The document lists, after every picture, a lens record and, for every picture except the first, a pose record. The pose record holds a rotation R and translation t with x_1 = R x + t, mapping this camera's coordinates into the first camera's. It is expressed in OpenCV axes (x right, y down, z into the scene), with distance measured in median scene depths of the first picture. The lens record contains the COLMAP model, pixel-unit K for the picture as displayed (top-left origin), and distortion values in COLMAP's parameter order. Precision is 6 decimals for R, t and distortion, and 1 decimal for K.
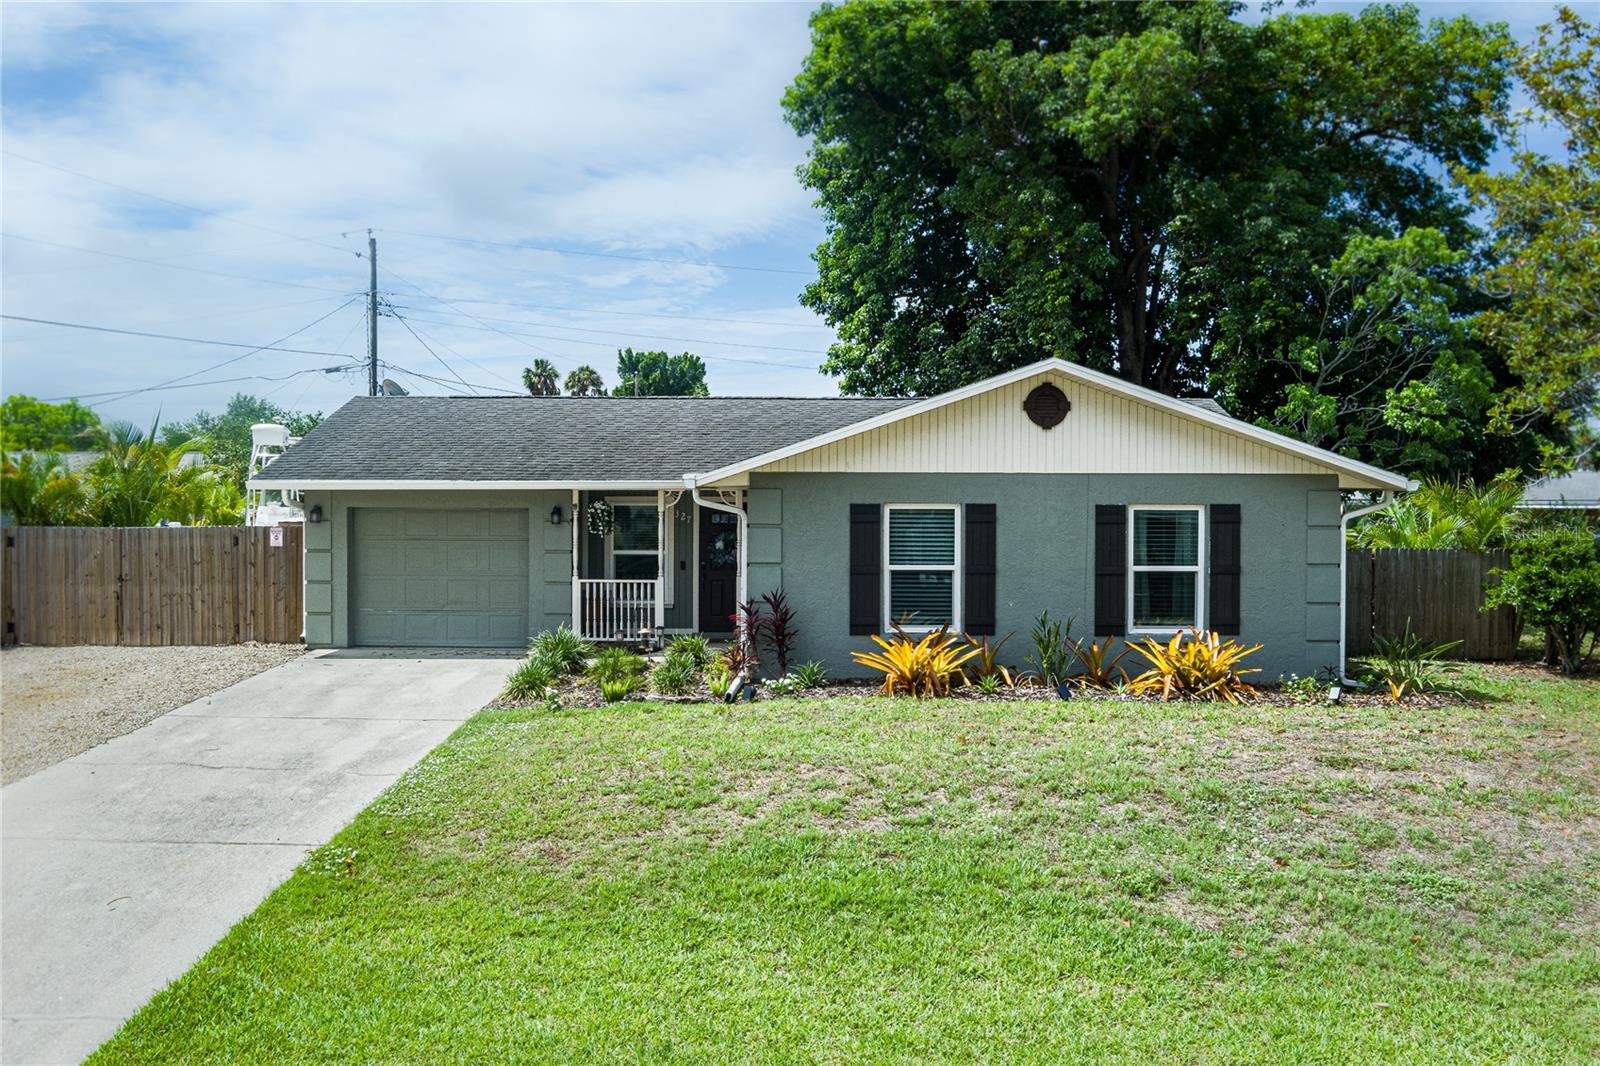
lens RADIAL K [[1375.2, 0, 796.8], [0, 1375.2, 523.7], [0, 0, 1]] dist [-0.084255, 0.003166]
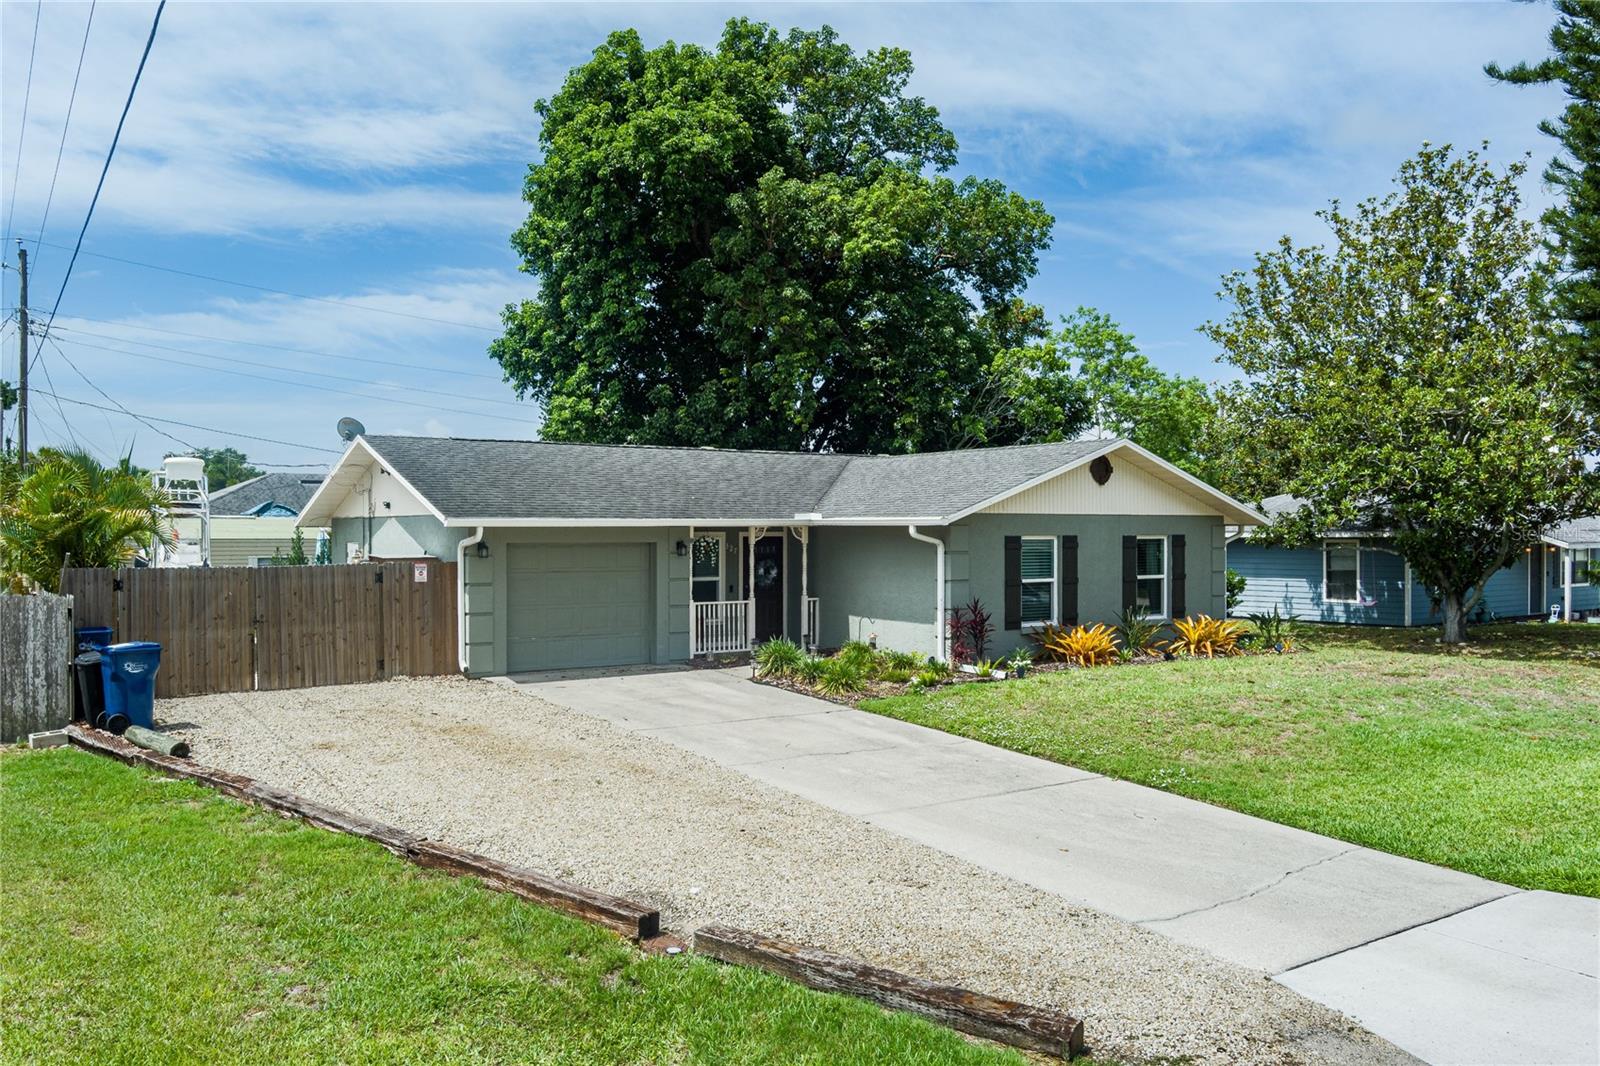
lens RADIAL K [[1293.4, 0, 793.7], [0, 1293.4, 539.3], [0, 0, 1]] dist [-0.067746, 0.001947]
pose [[0.813173, -0.007589, 0.581972, -0.722288], [0.016259, 0.999821, -0.009680, -0.001334], [-0.581795, 0.017333, 0.813151, 0.047080]]
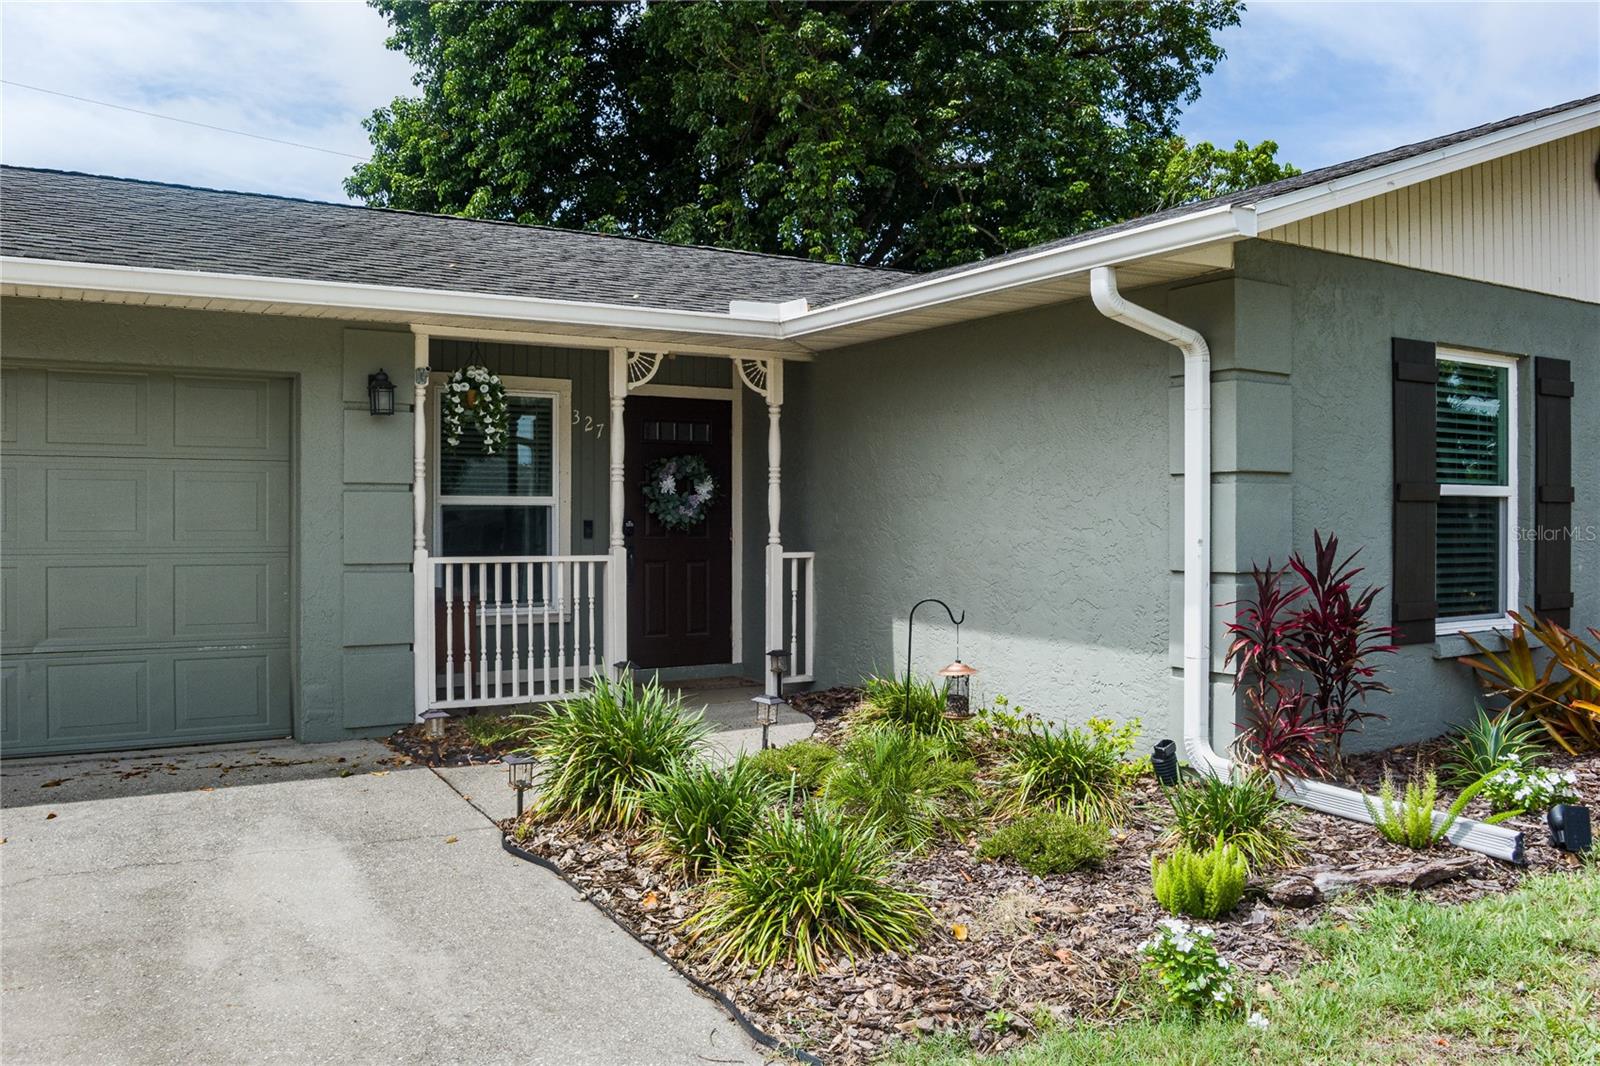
lens RADIAL K [[1293.4, 0, 802.6], [0, 1293.4, 523.9], [0, 0, 1]] dist [-0.067746, 0.001947]
pose [[0.847361, -0.003915, 0.531003, -0.261881], [0.014751, 0.999760, -0.016168, 0.037981], [-0.530812, 0.021532, 0.847216, 0.613327]]
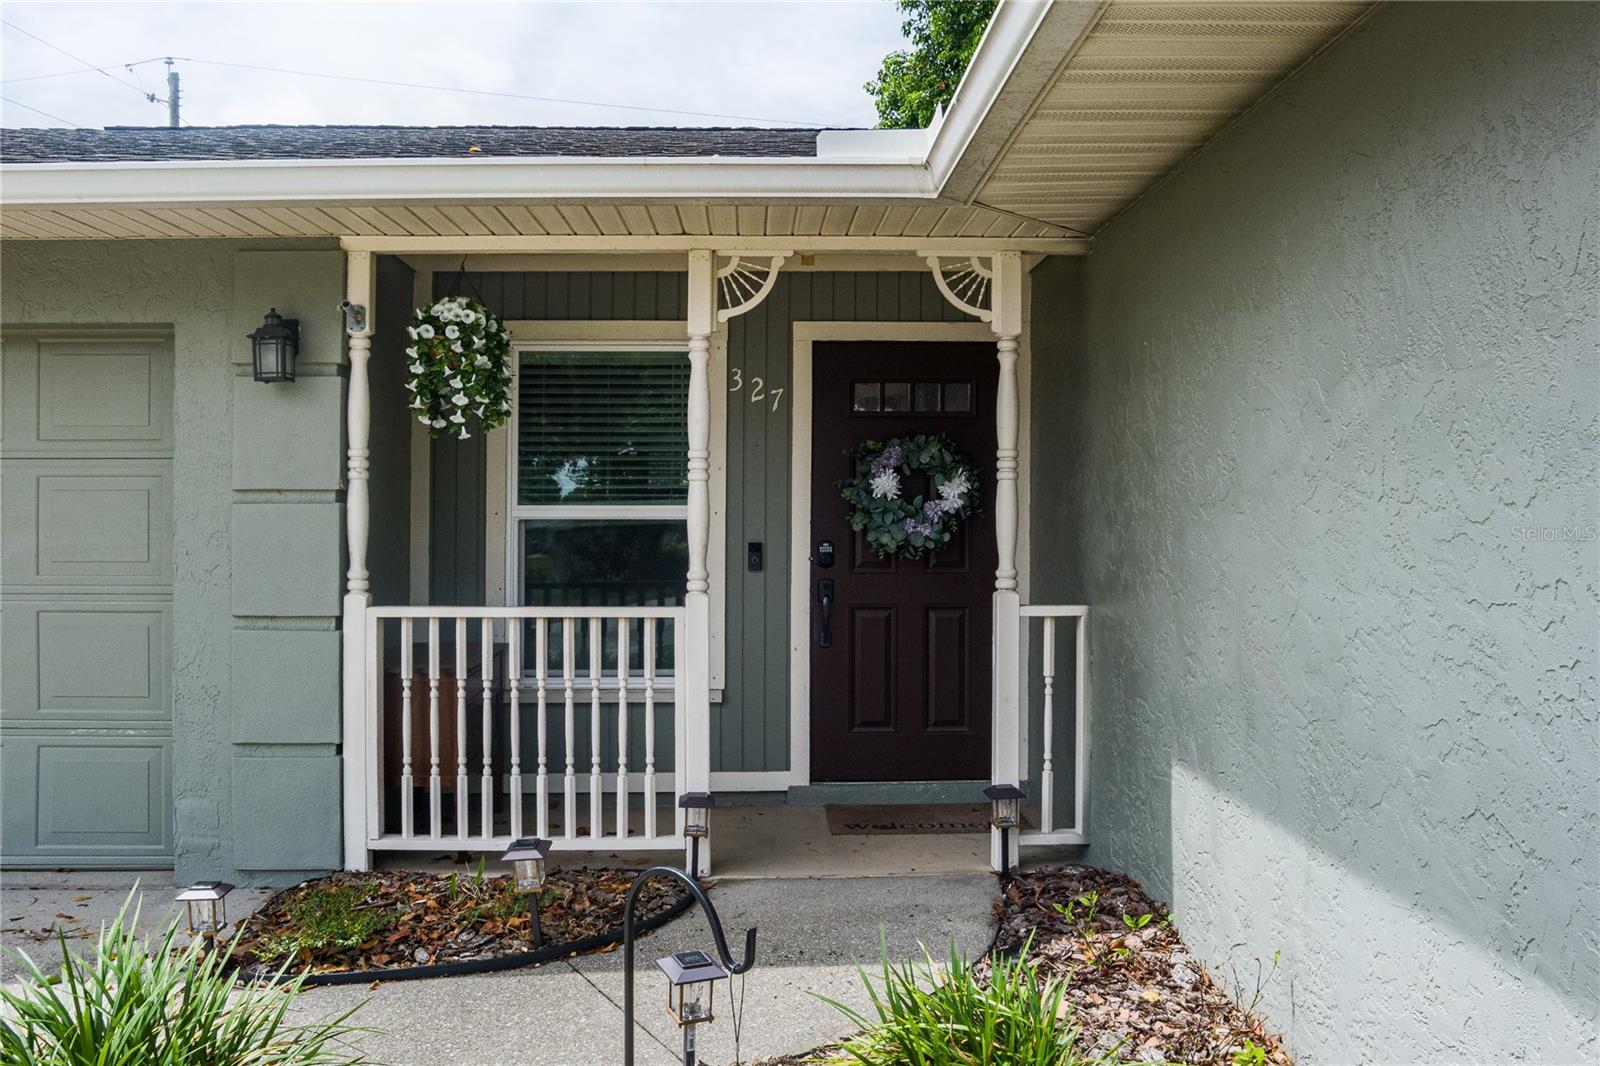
lens RADIAL K [[1293.4, 0, 795.7], [0, 1293.4, 522.9], [0, 0, 1]] dist [-0.067746, 0.001947]
pose [[0.998916, -0.003392, 0.046425, -0.090445], [0.004376, 0.999768, -0.021112, 0.030124], [-0.046342, 0.021292, 0.998699, 0.749533]]
